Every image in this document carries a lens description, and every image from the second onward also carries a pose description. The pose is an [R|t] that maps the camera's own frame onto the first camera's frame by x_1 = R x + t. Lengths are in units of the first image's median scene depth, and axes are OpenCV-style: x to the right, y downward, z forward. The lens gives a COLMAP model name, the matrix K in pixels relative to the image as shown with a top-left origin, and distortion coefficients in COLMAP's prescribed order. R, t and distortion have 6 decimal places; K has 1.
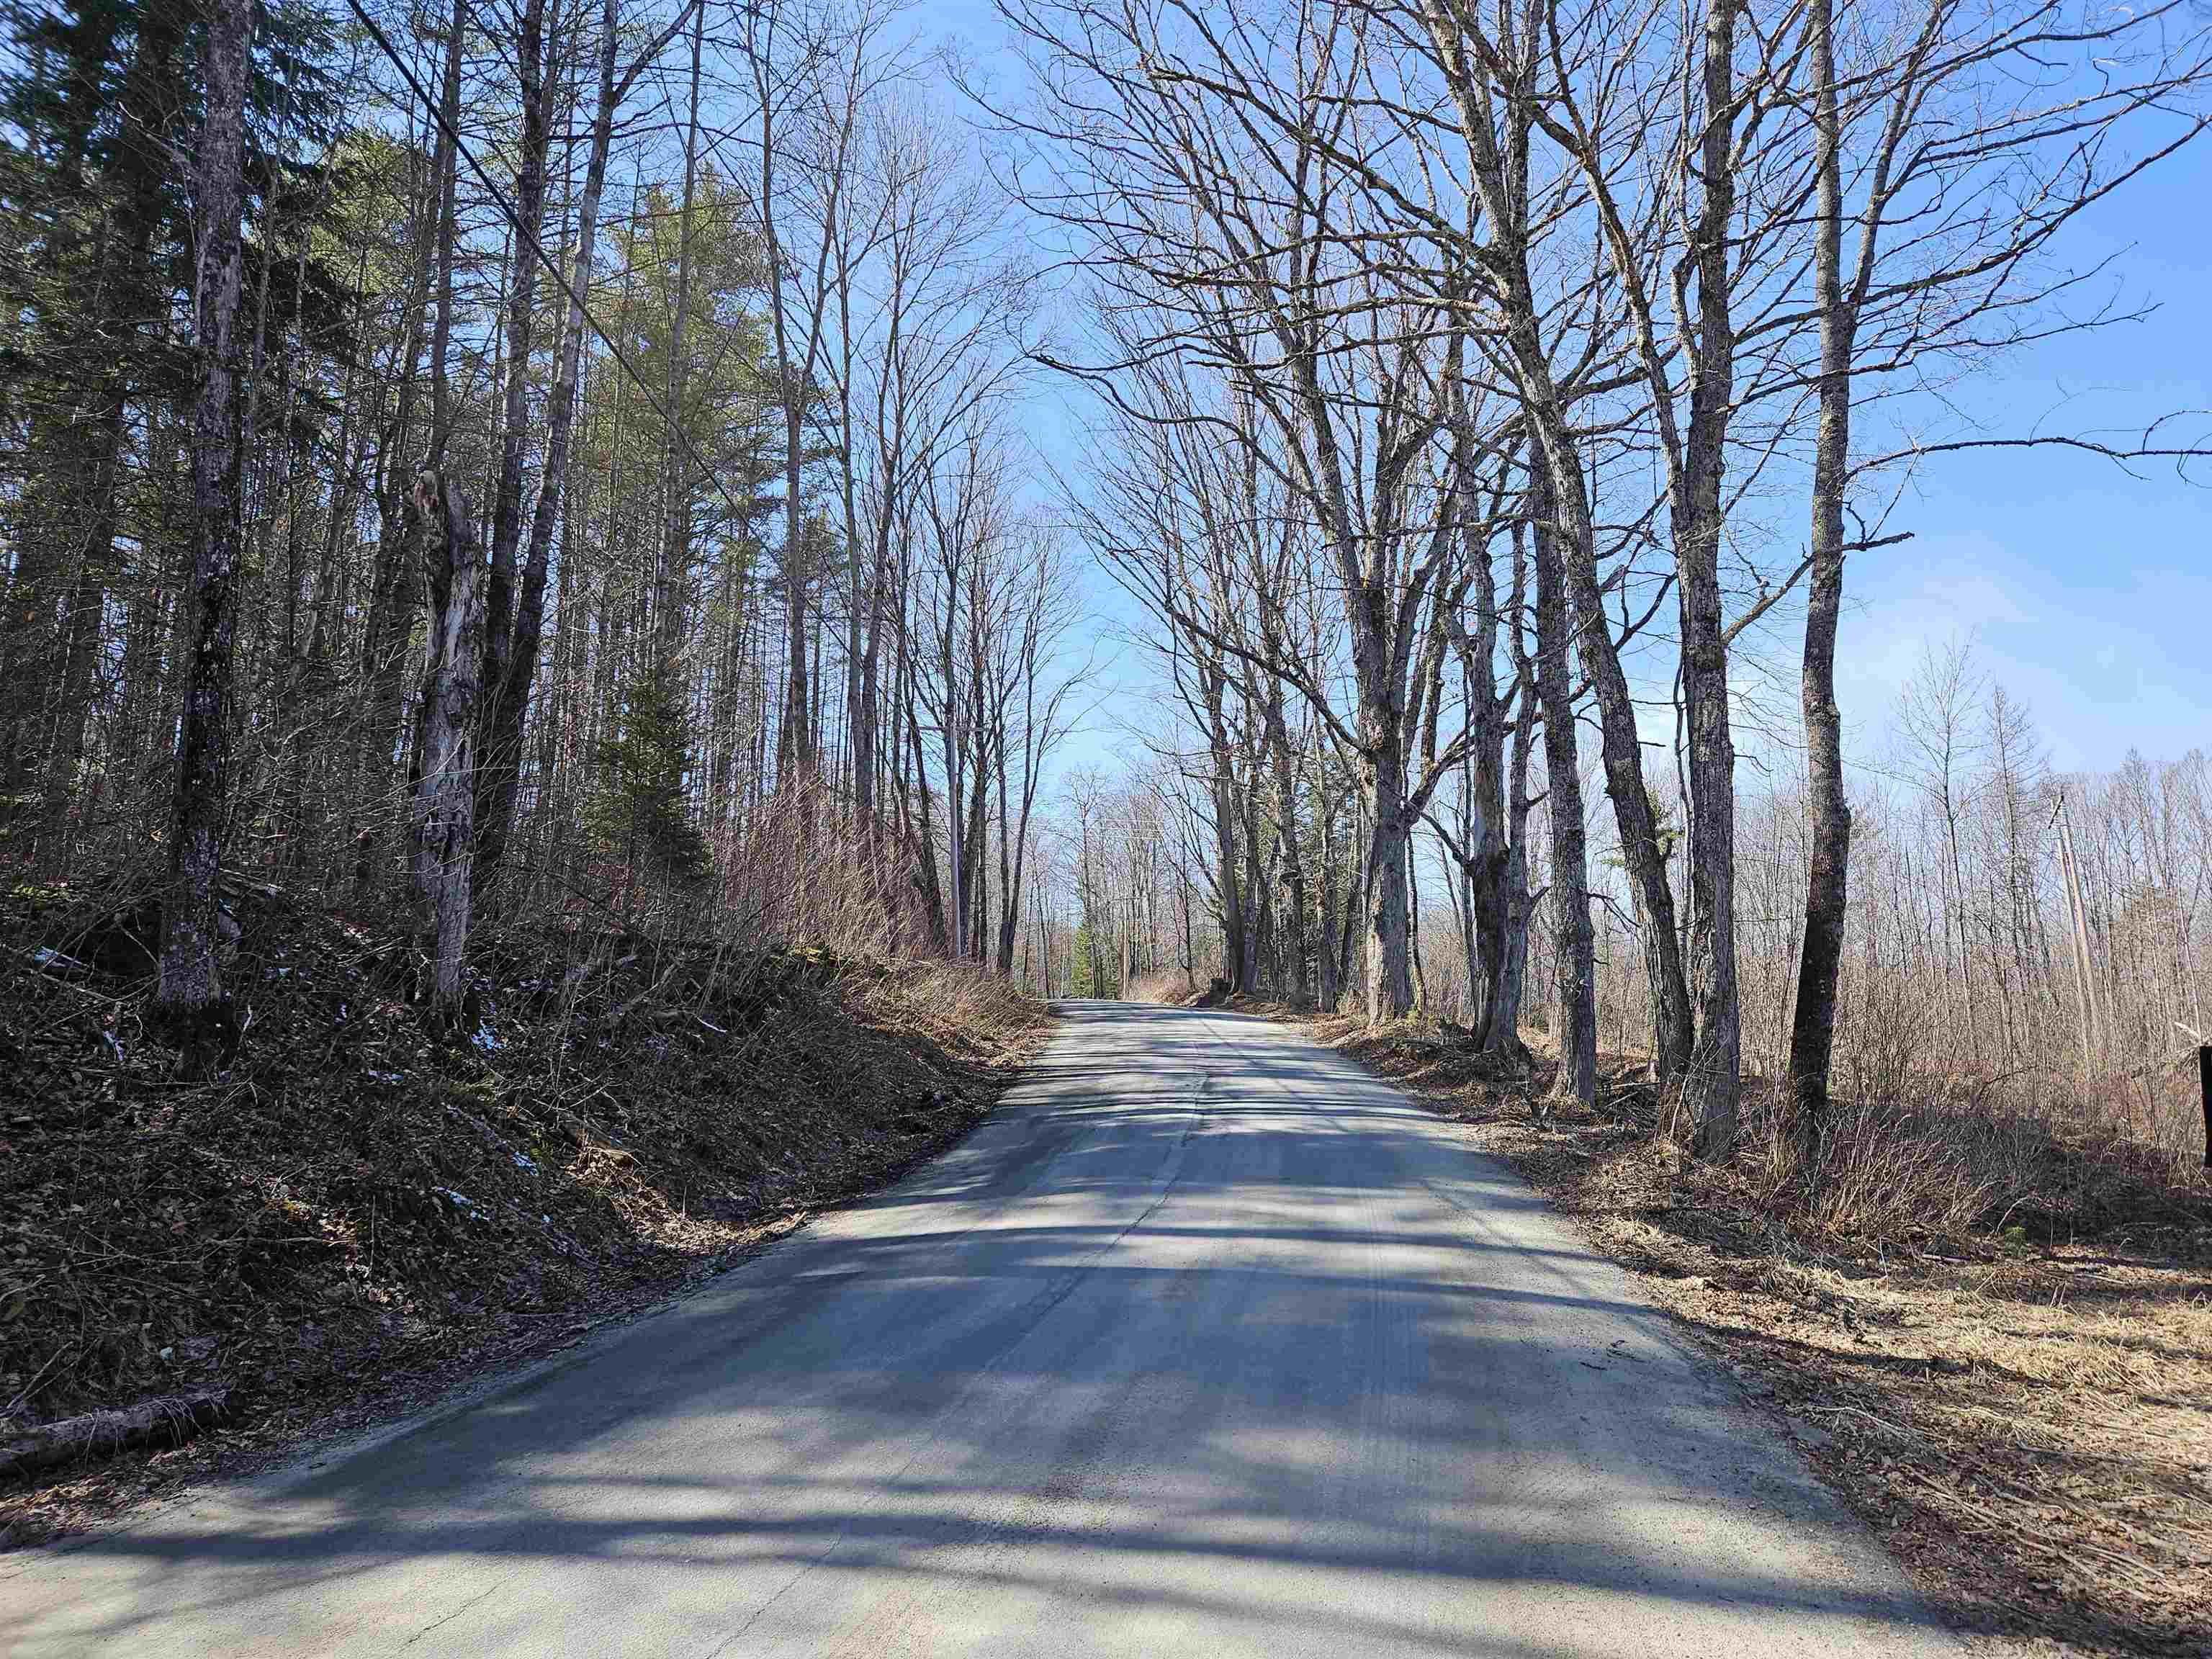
lens RADIAL K [[1484.6, 0, 1094.7], [0, 1484.6, 843.0], [0, 0, 1]] dist [0.083073, -0.070703]
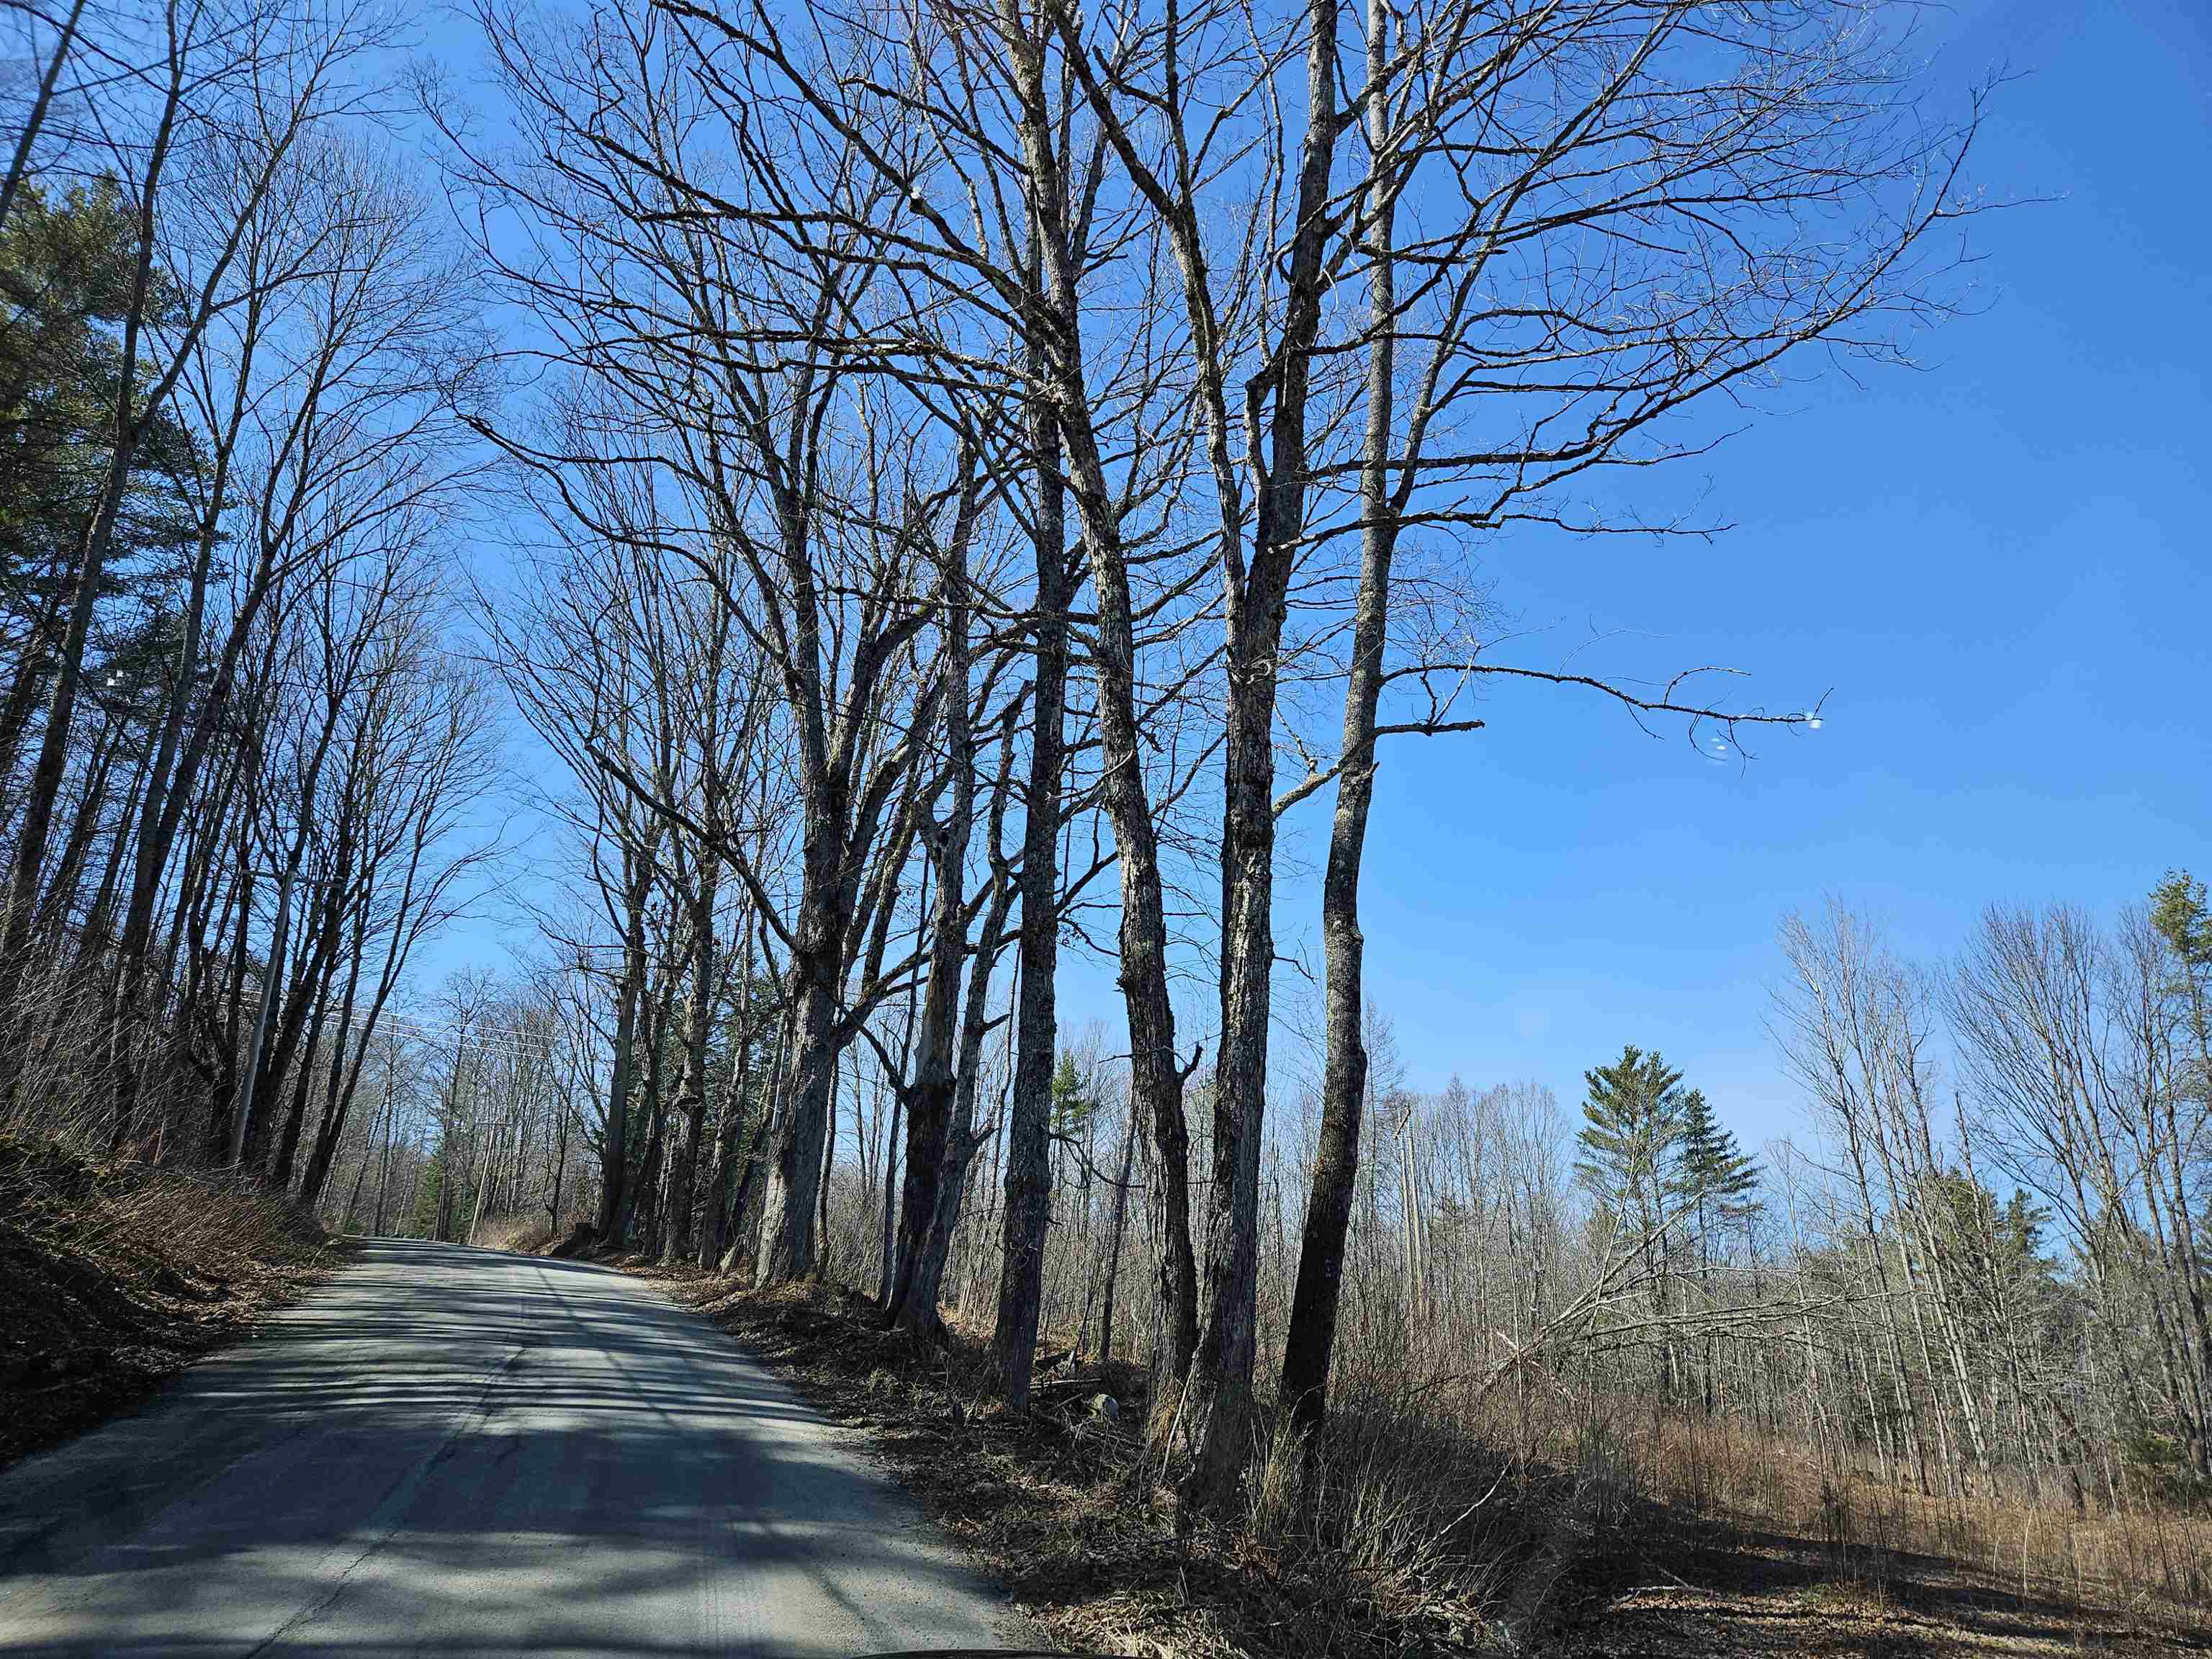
lens RADIAL K [[1484.6, 0, 1089.1], [0, 1484.6, 824.5], [0, 0, 1]] dist [0.083073, -0.070703]
pose [[0.922315, 0.171470, 0.346314, 0.023215], [-0.106418, 0.974215, -0.198946, 0.017764], [-0.371498, 0.146637, 0.916781, 0.135159]]
